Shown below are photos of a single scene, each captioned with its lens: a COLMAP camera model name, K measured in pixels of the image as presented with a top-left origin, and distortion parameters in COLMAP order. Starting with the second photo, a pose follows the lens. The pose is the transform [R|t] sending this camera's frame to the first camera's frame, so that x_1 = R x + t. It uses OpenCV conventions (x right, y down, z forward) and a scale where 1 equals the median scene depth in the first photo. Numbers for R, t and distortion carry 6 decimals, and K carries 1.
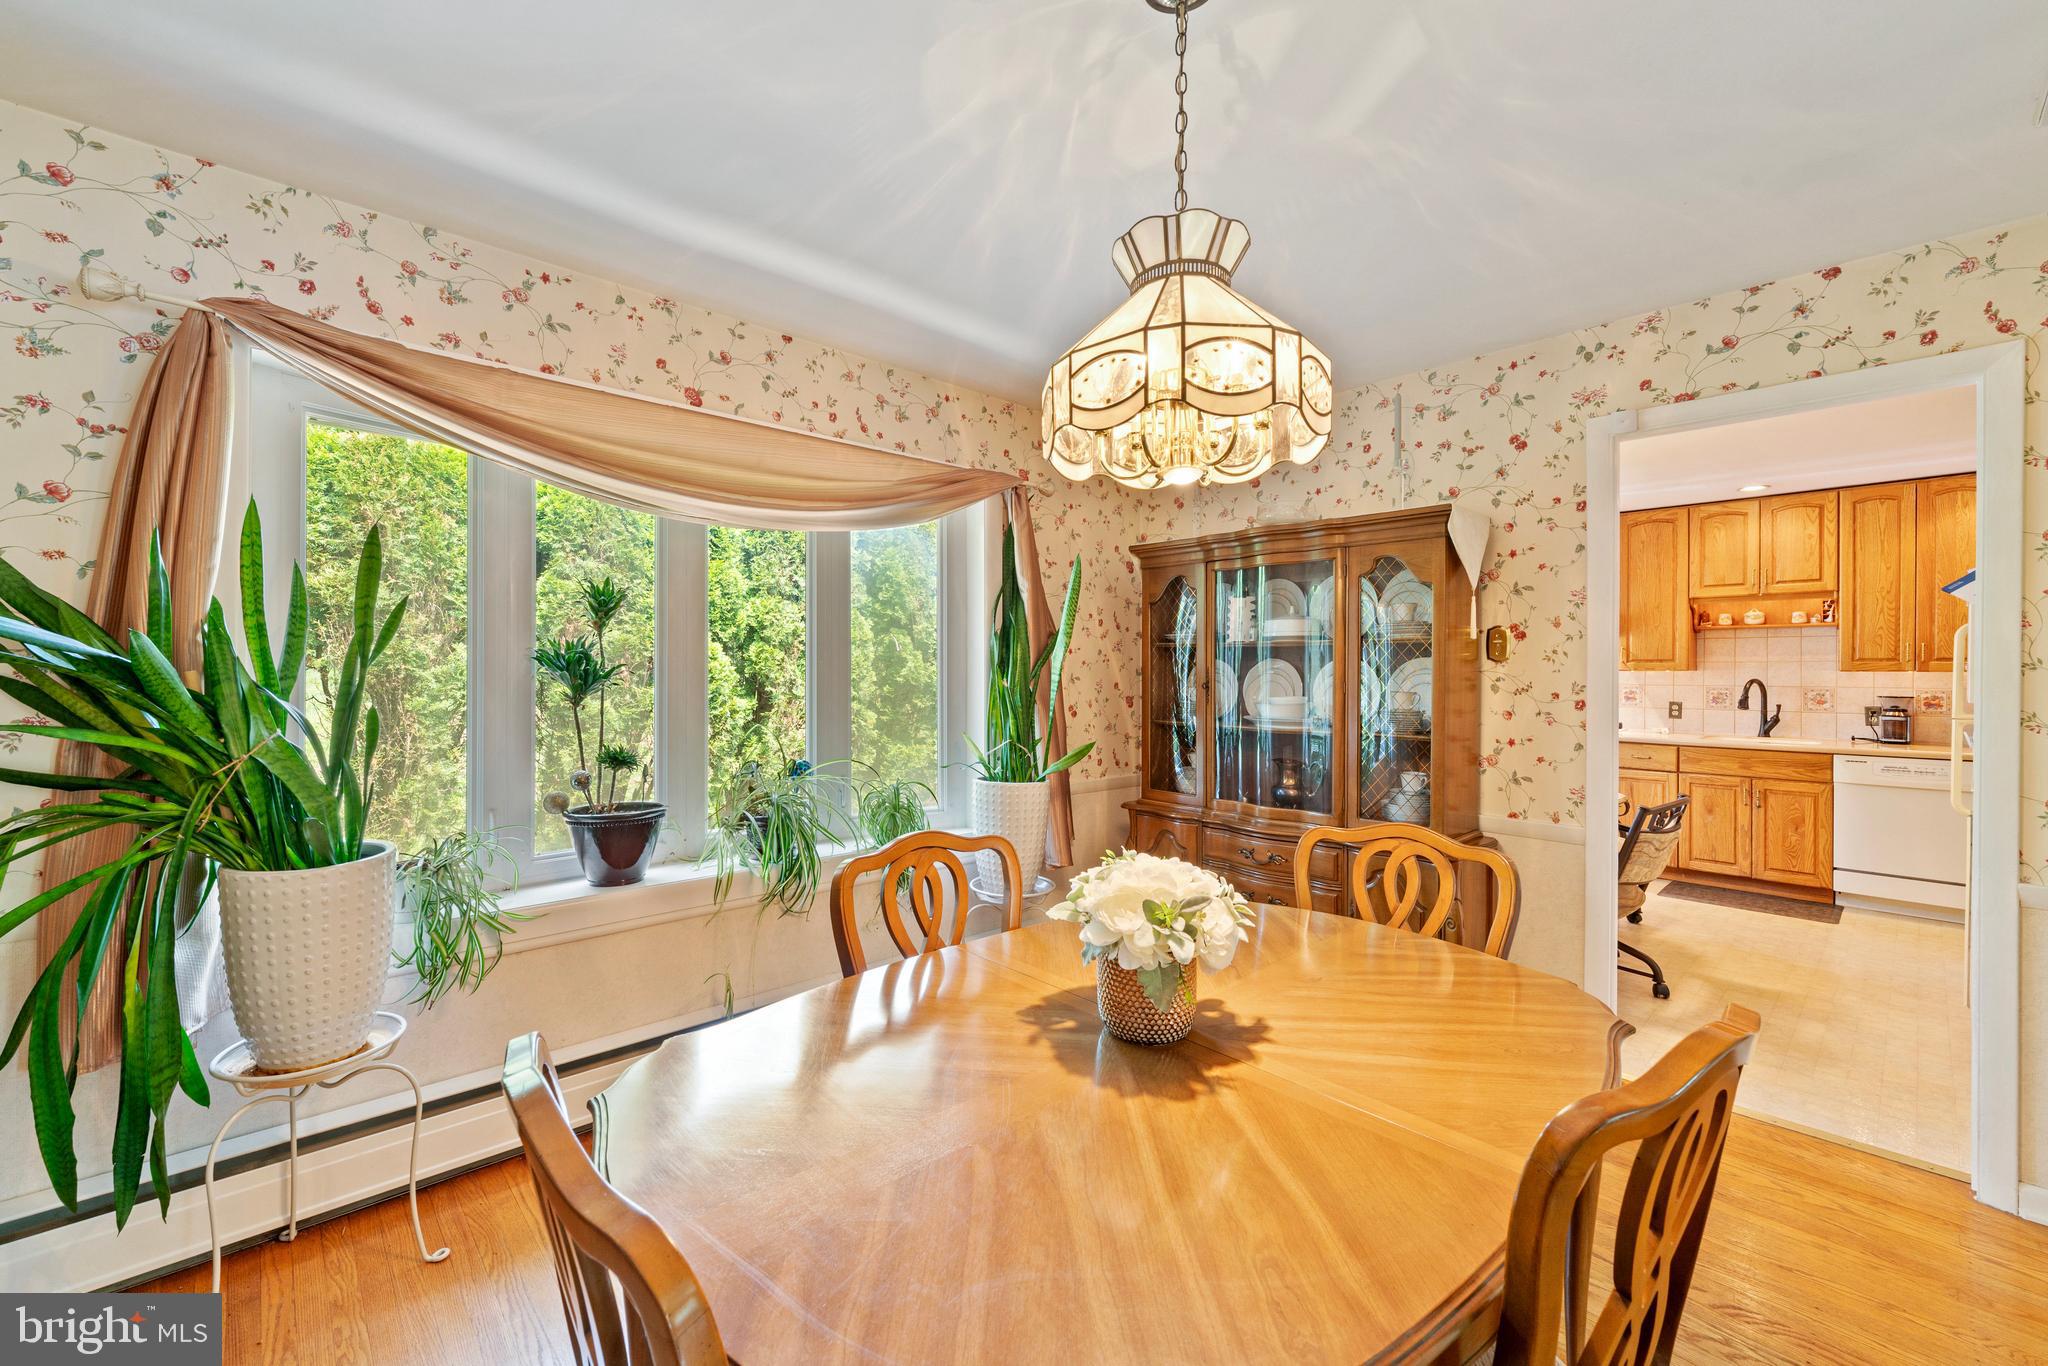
lens RADIAL K [[839.1, 0, 1012.1], [0, 839.1, 667.5], [0, 0, 1]] dist [0.000741, -0.000058]
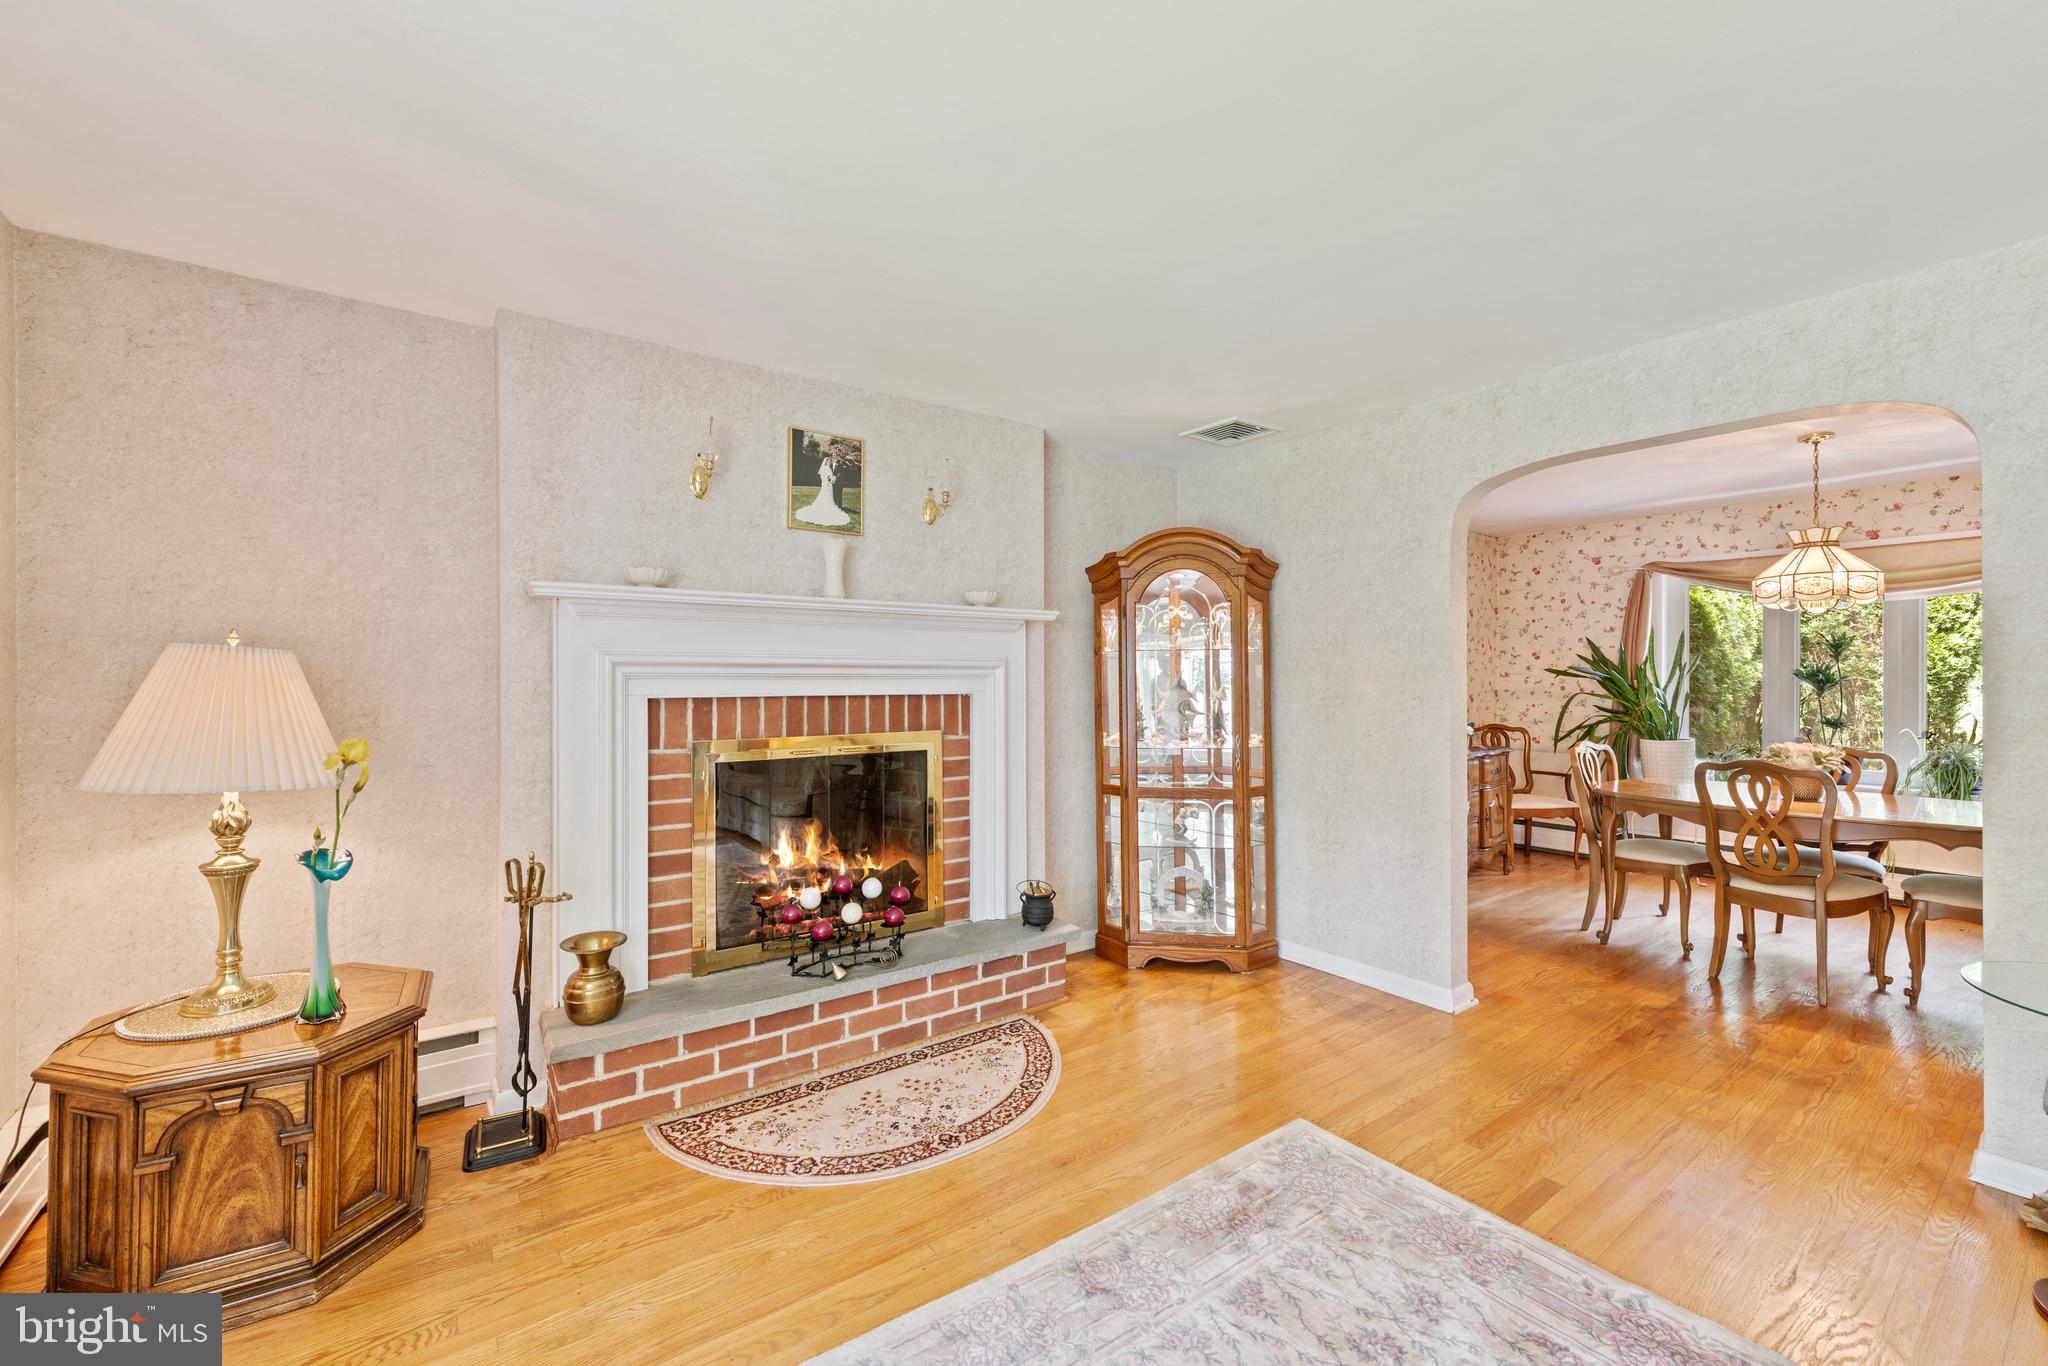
lens RADIAL K [[827.8, 0, 1009.1], [0, 827.8, 676.1], [0, 0, 1]] dist [-0.000830, -0.000204]
pose [[-0.132131, -0.008341, -0.991197, 1.702214], [0.003936, 0.999952, -0.008939, 0.006150], [0.991224, -0.005082, -0.132092, -0.678964]]
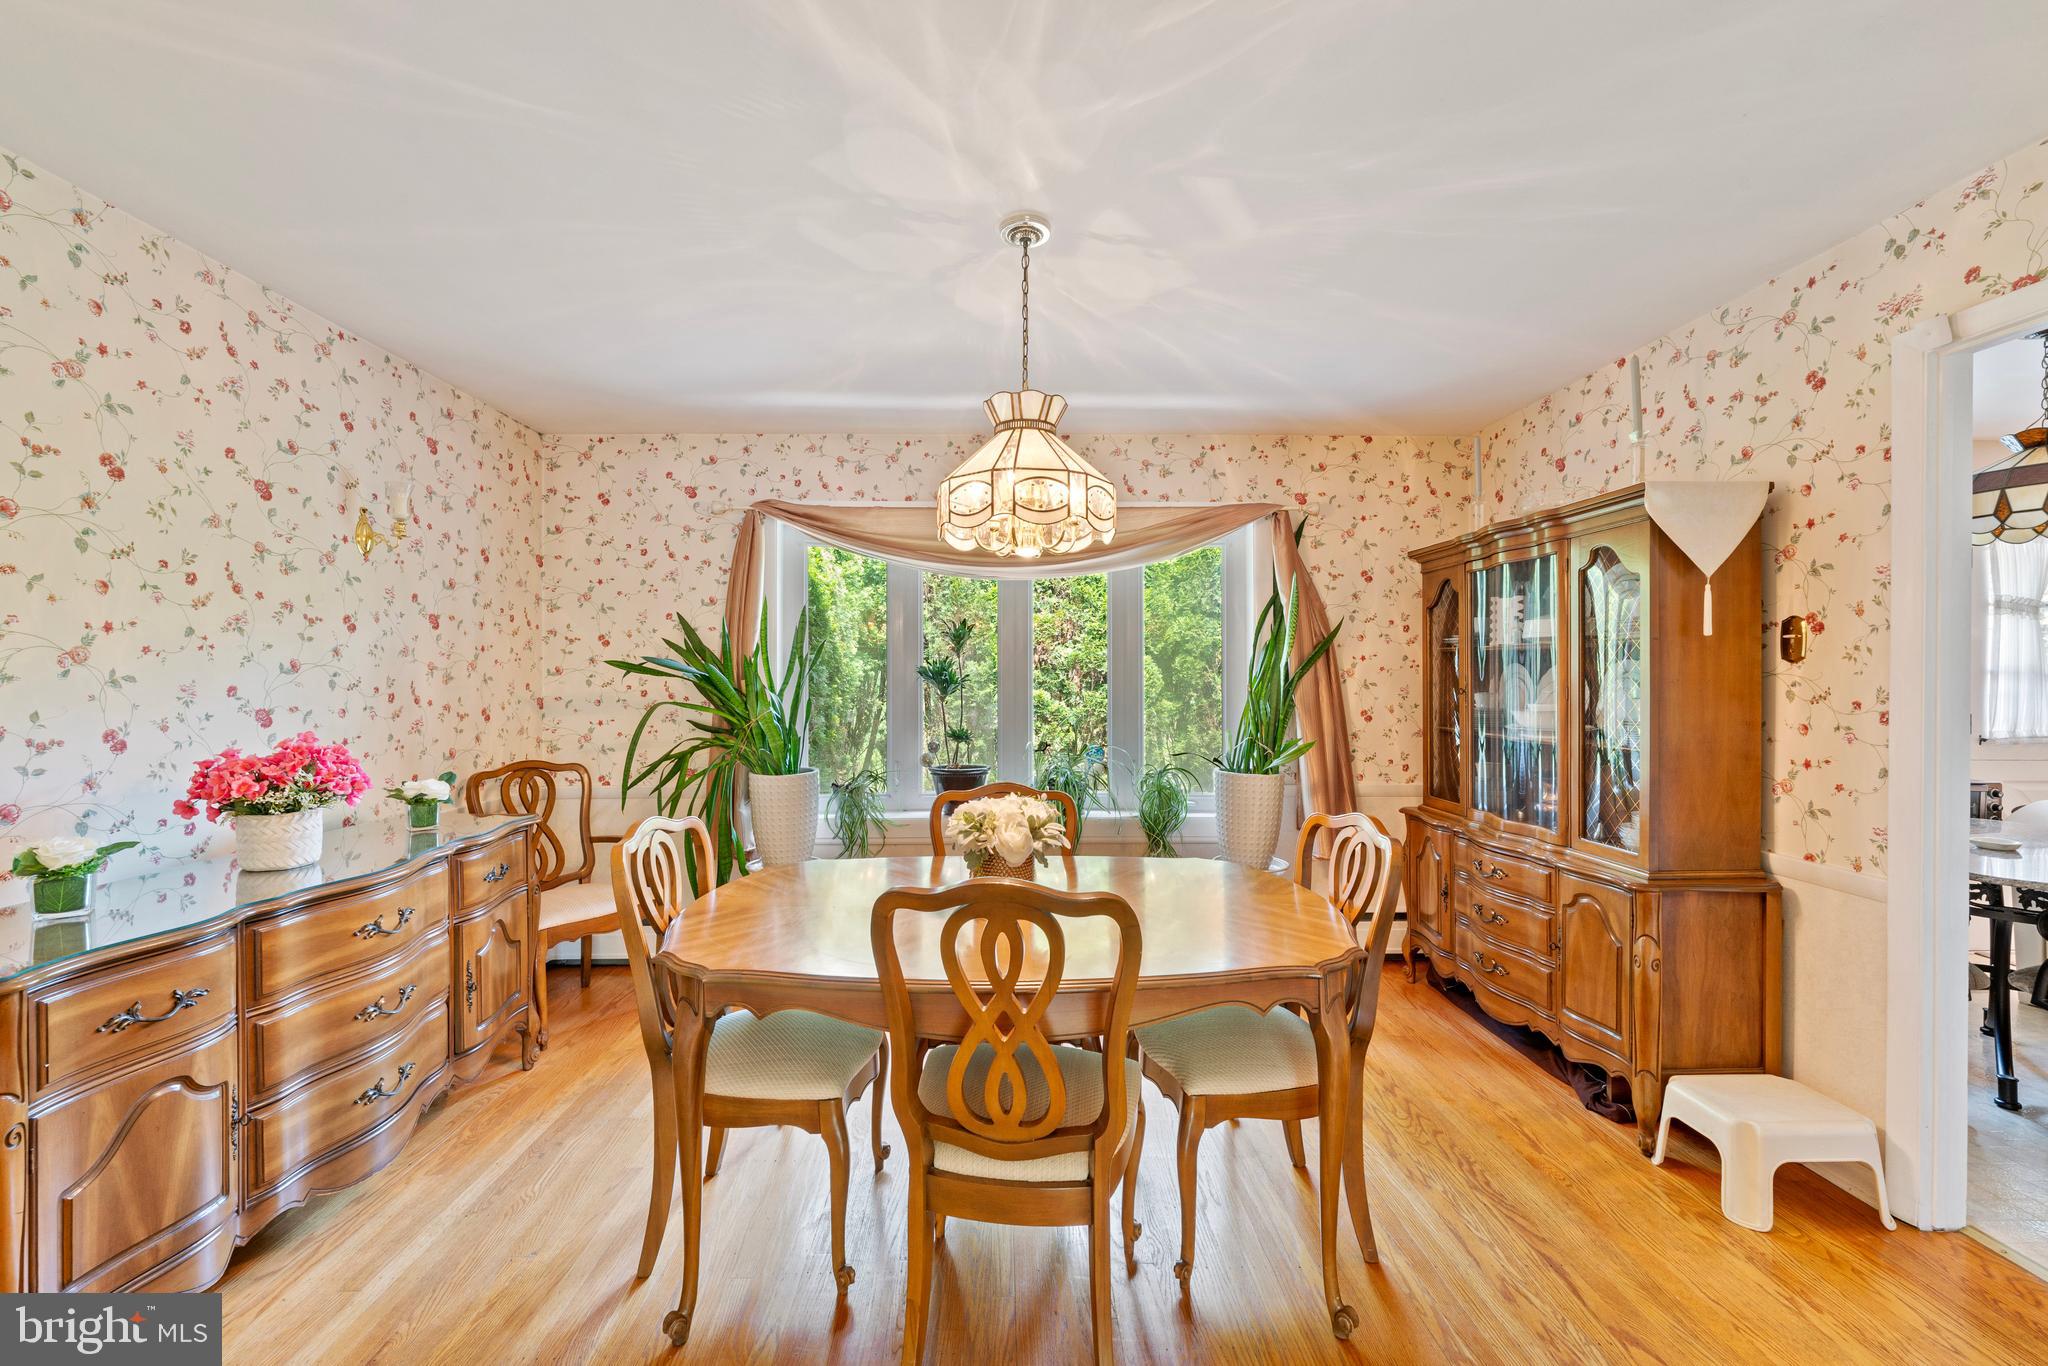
lens RADIAL K [[842.9, 0, 1024.0], [0, 842.9, 683.0], [0, 0, 1]] dist [-0.001645, 0.000004]
pose [[0.744411, -0.001473, -0.667720, 0.647197], [0.007850, 0.999948, 0.006546, 0.002497], [0.667675, -0.010115, 0.744384, -0.085509]]
